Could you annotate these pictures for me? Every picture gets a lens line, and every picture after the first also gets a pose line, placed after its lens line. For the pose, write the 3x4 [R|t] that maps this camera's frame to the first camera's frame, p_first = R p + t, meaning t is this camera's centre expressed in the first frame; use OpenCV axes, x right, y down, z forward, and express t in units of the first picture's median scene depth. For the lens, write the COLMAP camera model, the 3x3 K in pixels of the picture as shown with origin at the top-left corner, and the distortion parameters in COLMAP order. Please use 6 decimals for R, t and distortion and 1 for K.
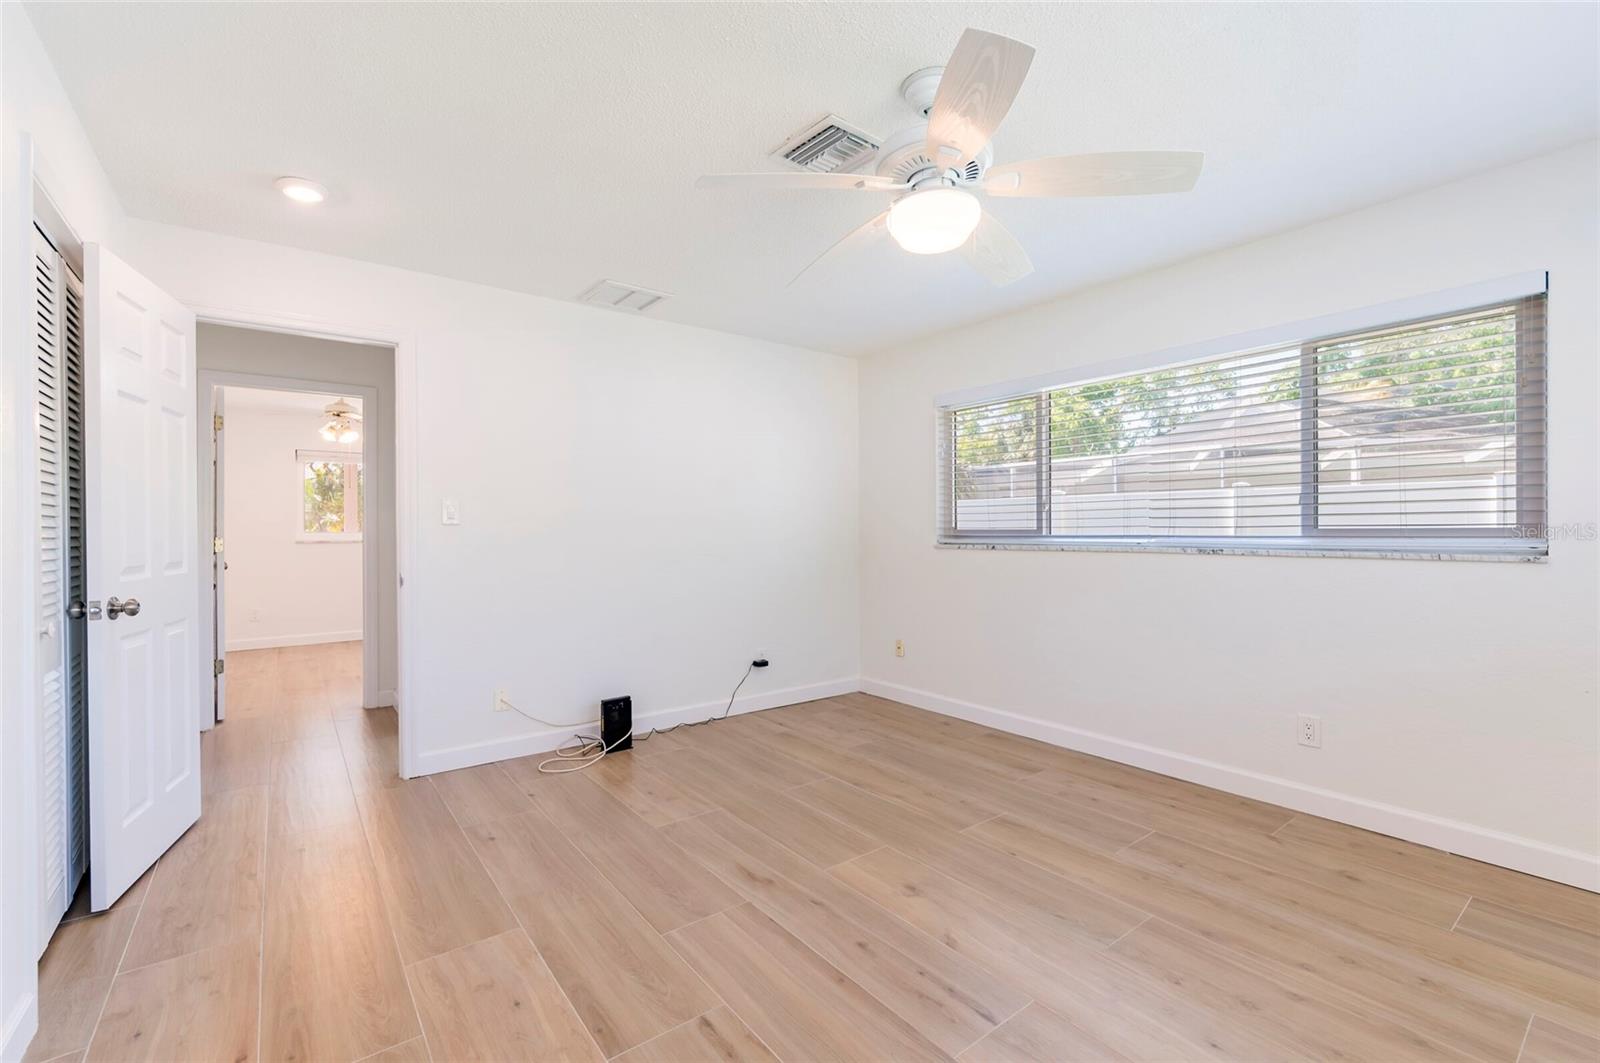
lens RADIAL K [[691.4, 0, 801.4], [0, 691.4, 531.0], [0, 0, 1]] dist [0.000682, -0.000569]
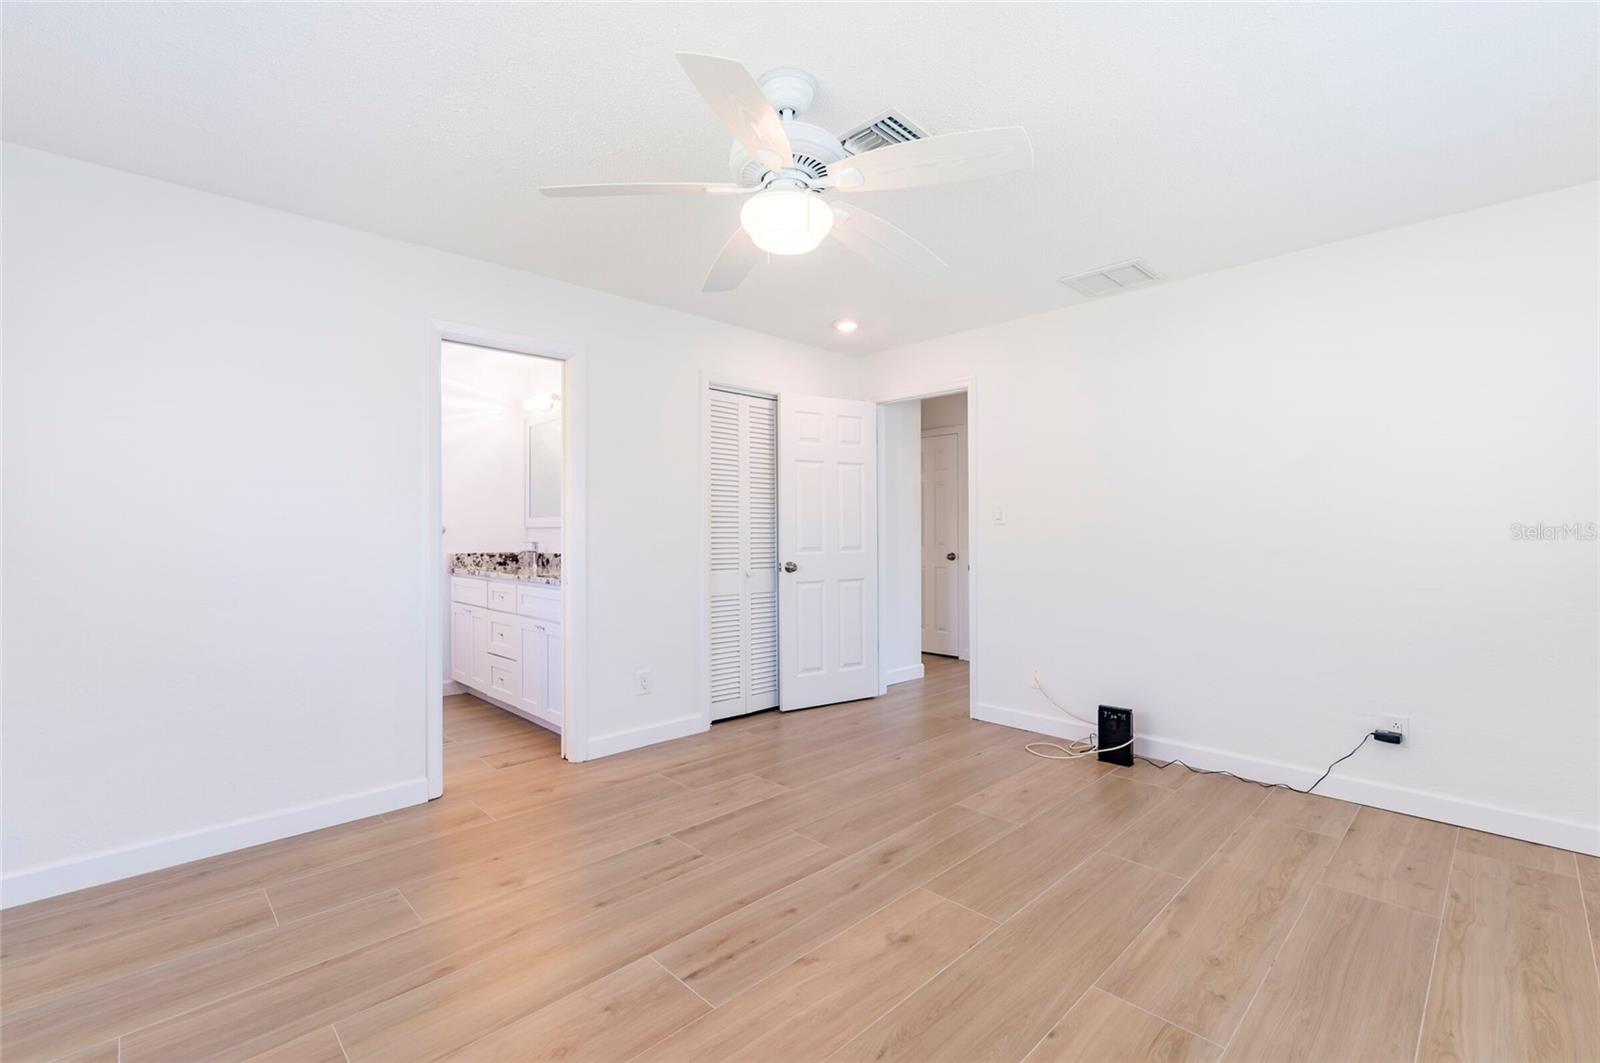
lens RADIAL K [[691.4, 0, 802.1], [0, 691.4, 532.0], [0, 0, 1]] dist [0.000682, -0.000569]
pose [[0.123842, 0.008943, -0.992262, 0.786240], [0.001218, 0.999957, 0.009164, -0.007596], [0.992301, -0.002343, 0.123826, 0.592326]]
